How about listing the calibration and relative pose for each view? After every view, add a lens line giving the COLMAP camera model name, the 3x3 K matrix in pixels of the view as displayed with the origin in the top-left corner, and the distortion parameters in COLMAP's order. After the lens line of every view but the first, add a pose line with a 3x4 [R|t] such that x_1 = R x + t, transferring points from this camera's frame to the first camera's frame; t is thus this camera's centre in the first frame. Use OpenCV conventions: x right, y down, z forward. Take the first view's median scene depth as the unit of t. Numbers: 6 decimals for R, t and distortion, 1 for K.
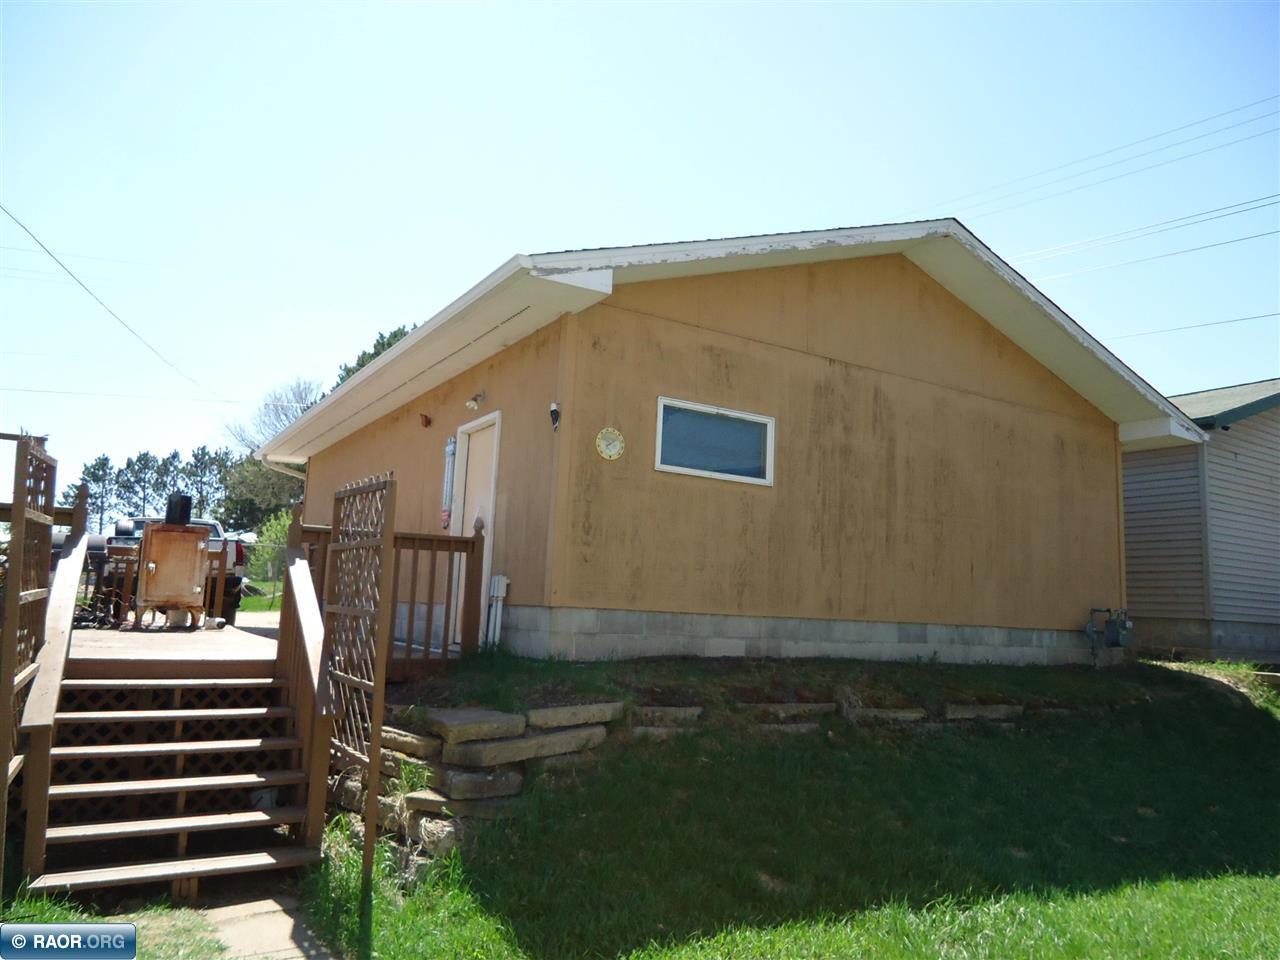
lens RADIAL K [[945.5, 0, 640.0], [0, 945.5, 480.0], [0, 0, 1]] dist [-0.000624, 0.000452]
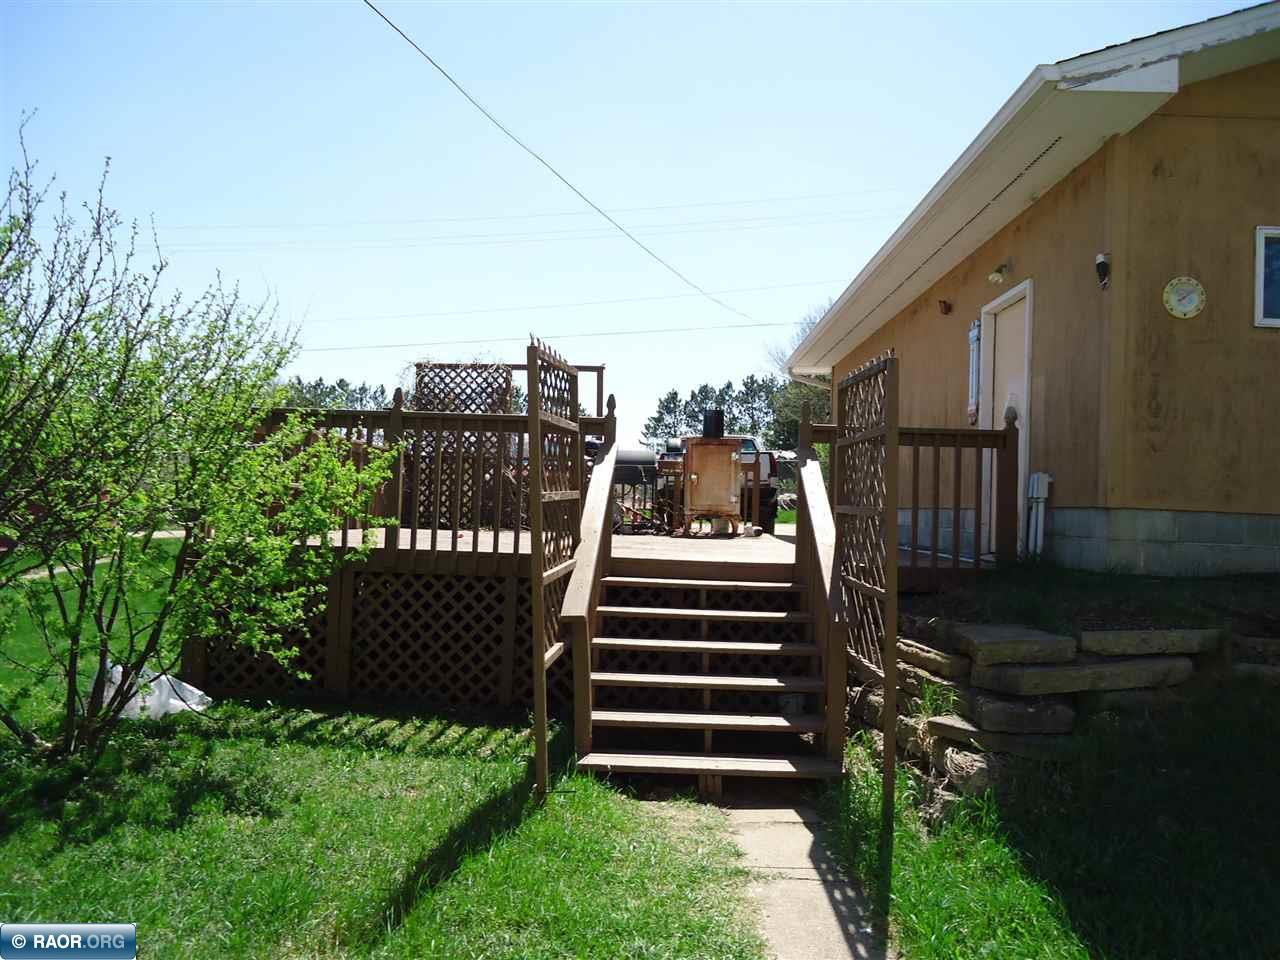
lens RADIAL K [[920.1, 0, 638.7], [0, 920.1, 468.5], [0, 0, 1]] dist [-0.001051, -0.005609]
pose [[0.840490, -0.031582, -0.540905, -0.005164], [0.070685, 0.996159, 0.051672, 0.034585], [0.537196, -0.081664, 0.839495, 0.138353]]
